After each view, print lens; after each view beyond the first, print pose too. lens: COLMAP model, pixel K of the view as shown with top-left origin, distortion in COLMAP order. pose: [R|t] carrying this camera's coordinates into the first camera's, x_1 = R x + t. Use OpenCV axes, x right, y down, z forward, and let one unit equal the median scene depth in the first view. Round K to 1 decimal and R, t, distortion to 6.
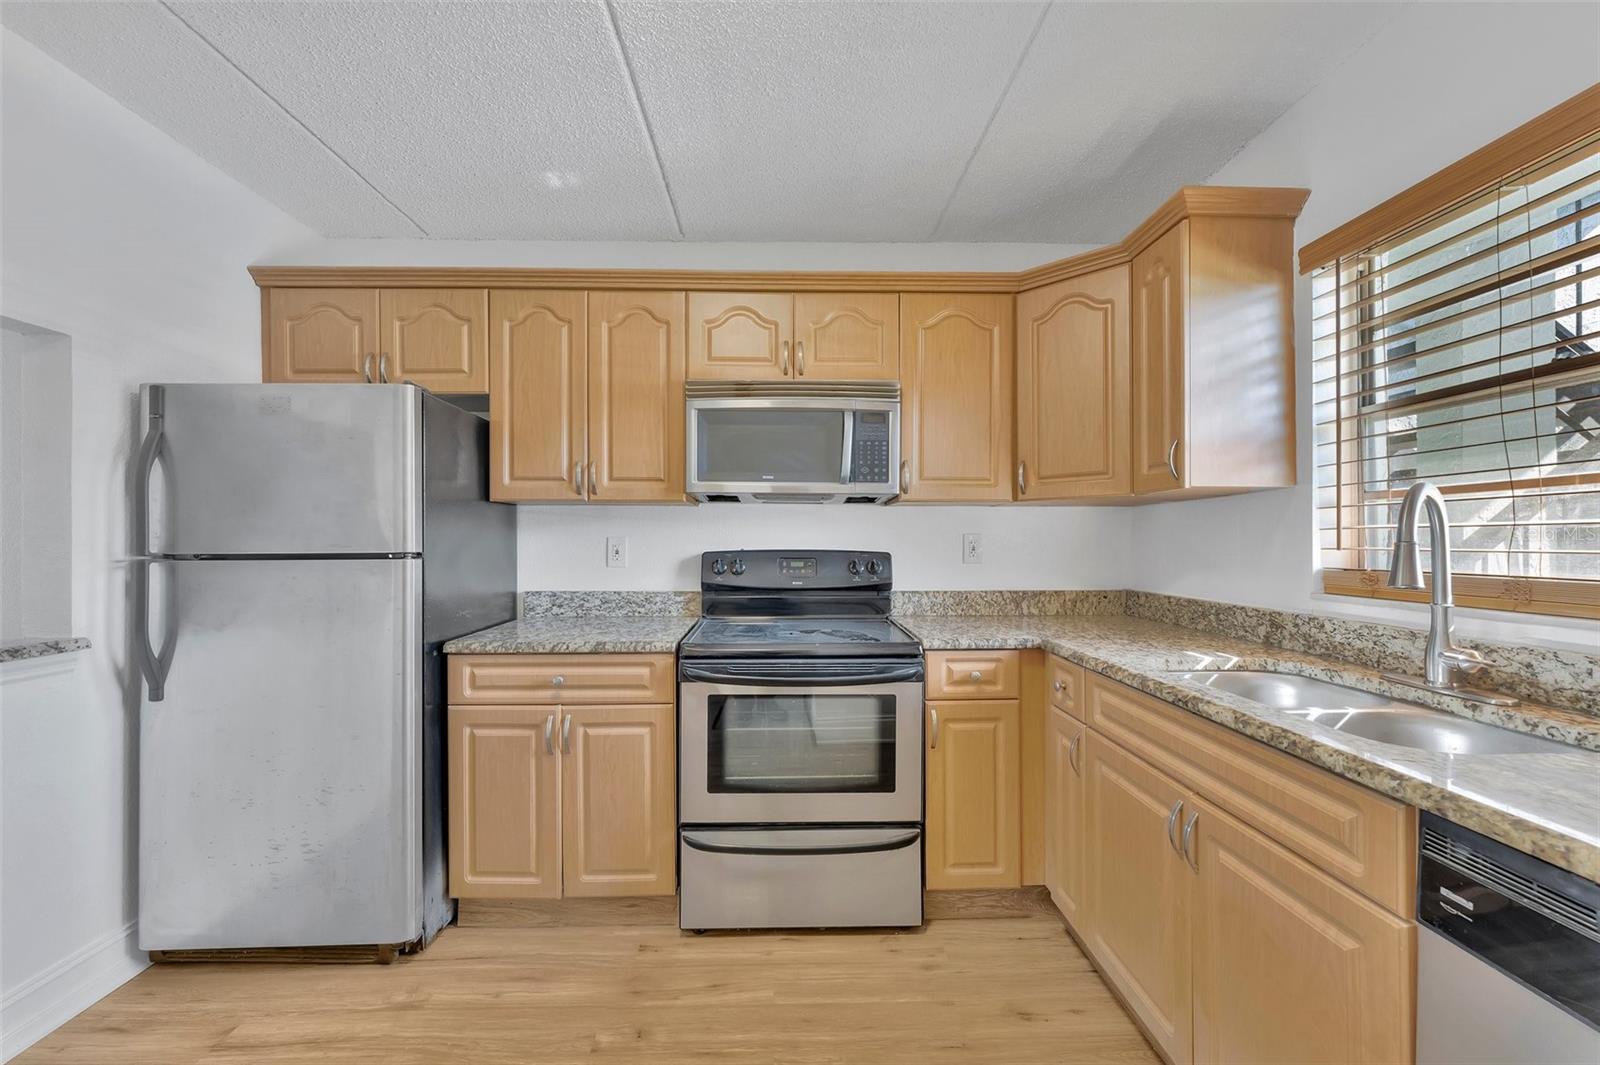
lens RADIAL K [[635.1, 0, 800.0], [0, 635.1, 532.5], [0, 0, 1]] dist [-0.002125, -0.000133]
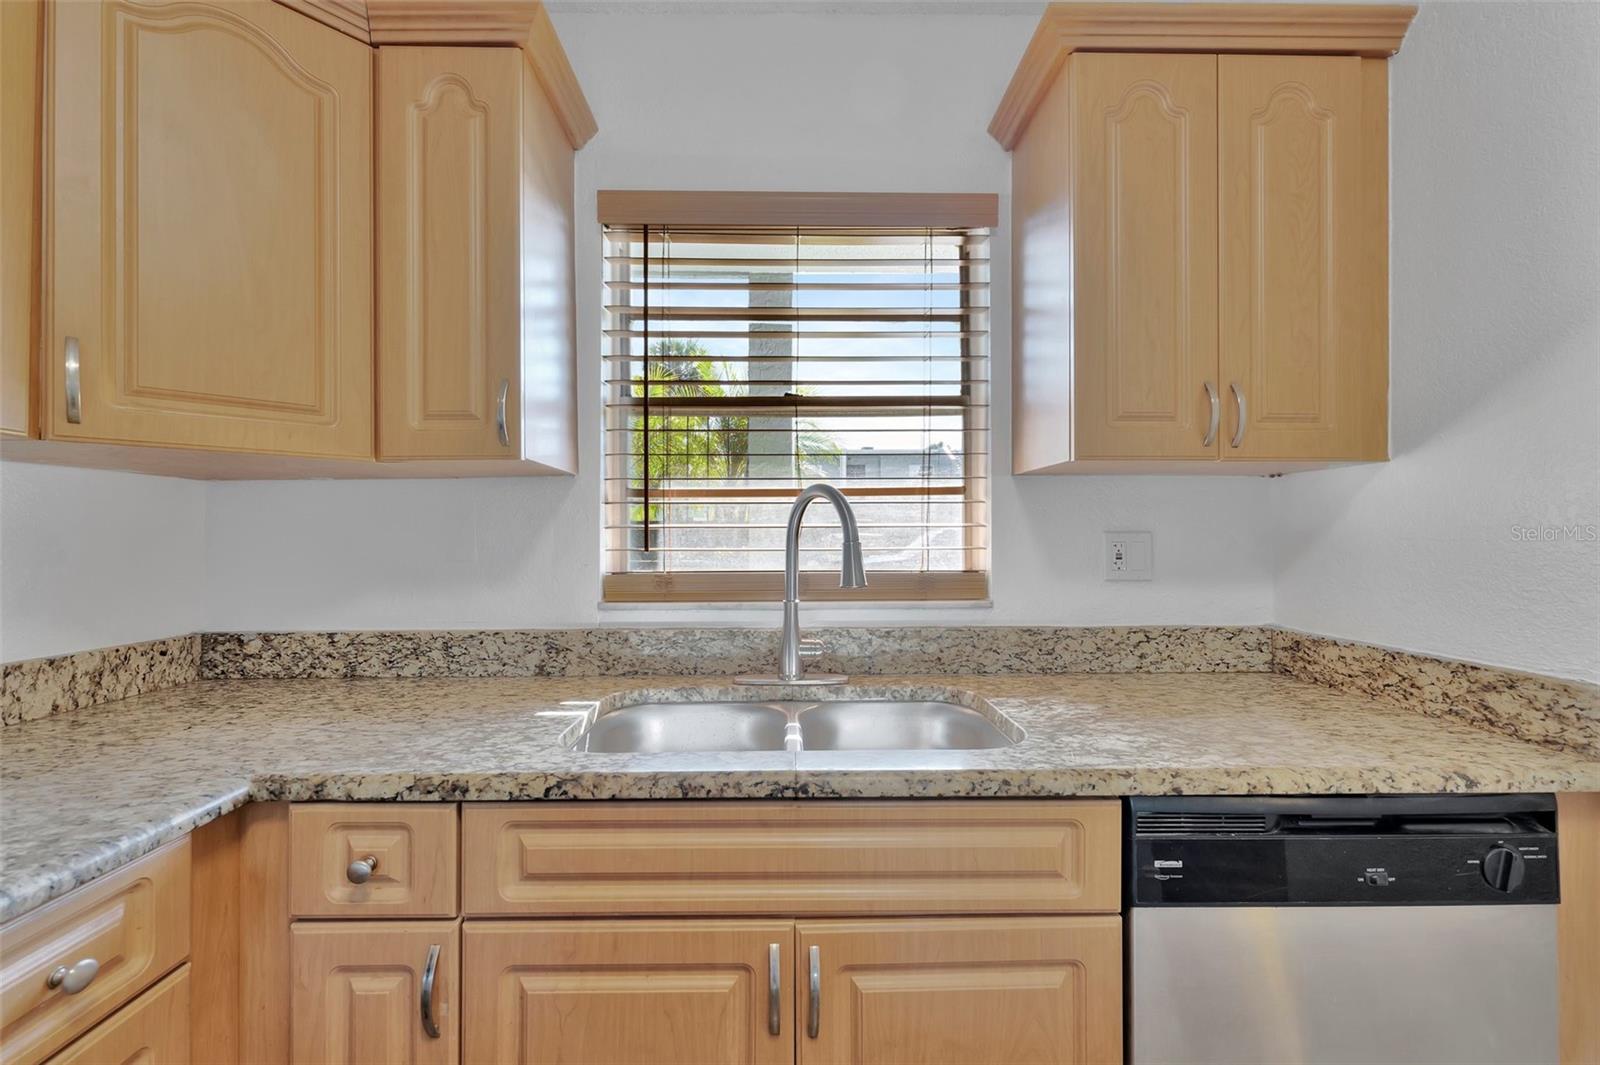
lens RADIAL K [[635.1, 0, 800.0], [0, 635.1, 532.5], [0, 0, 1]] dist [-0.002125, -0.000133]
pose [[0.015291, 0.012446, 0.999806, -0.037392], [-0.008156, 0.999891, -0.012323, 0.010534], [-0.999850, -0.007966, 0.015391, 0.773909]]
